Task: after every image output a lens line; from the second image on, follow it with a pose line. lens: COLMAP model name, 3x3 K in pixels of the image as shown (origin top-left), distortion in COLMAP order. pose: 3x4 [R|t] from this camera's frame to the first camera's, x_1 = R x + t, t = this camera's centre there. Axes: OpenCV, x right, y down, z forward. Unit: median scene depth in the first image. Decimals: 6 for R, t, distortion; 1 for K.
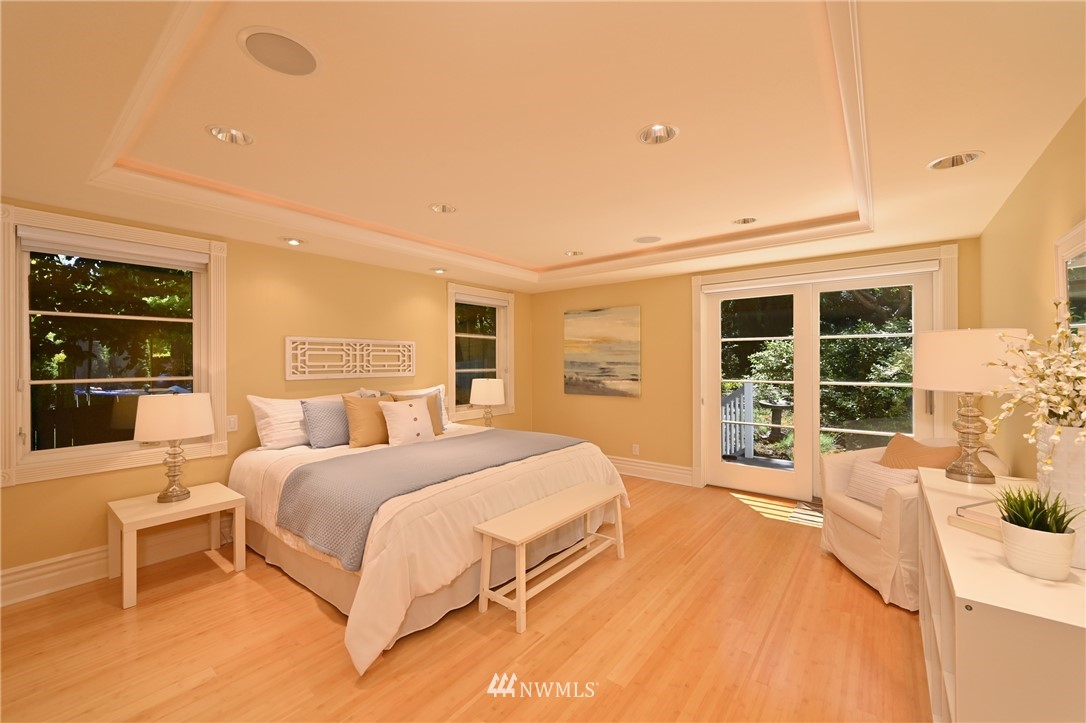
lens RADIAL K [[434.6, 0, 543.0], [0, 434.6, 361.5], [0, 0, 1]] dist [-0.000190, -0.000217]
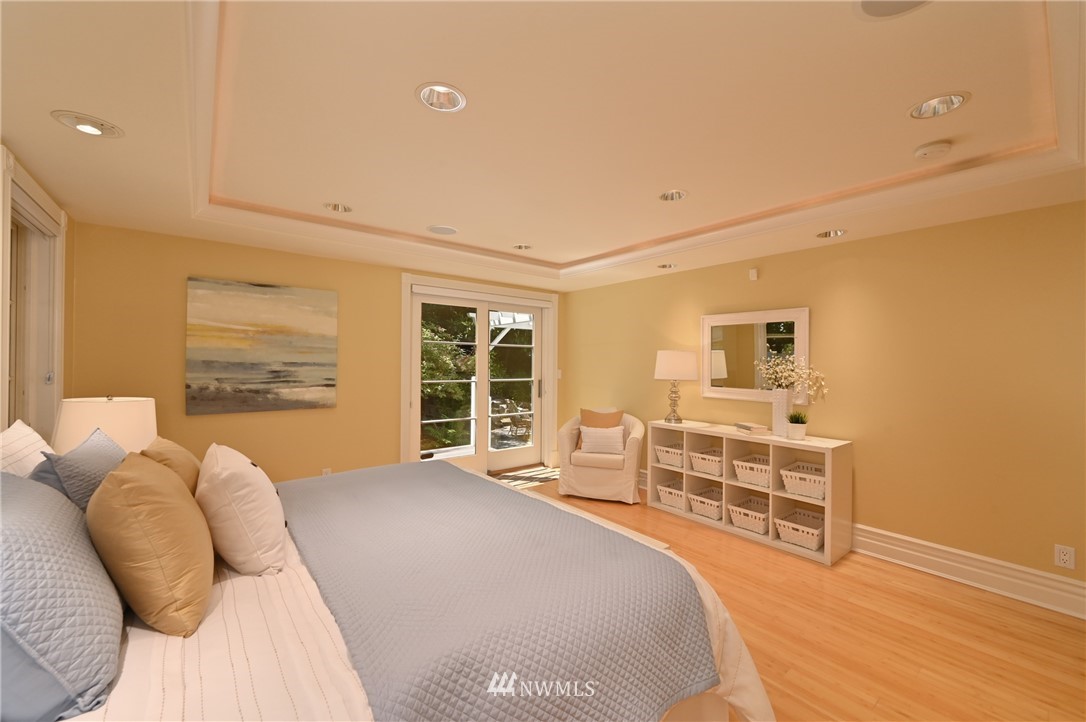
lens RADIAL K [[434.6, 0, 543.0], [0, 434.6, 361.0], [0, 0, 1]] dist [-0.000190, -0.000217]
pose [[0.213787, 0.008517, 0.976843, -0.444312], [-0.011703, 0.999913, -0.006157, -0.001527], [-0.976810, -0.010116, 0.213868, 0.432871]]
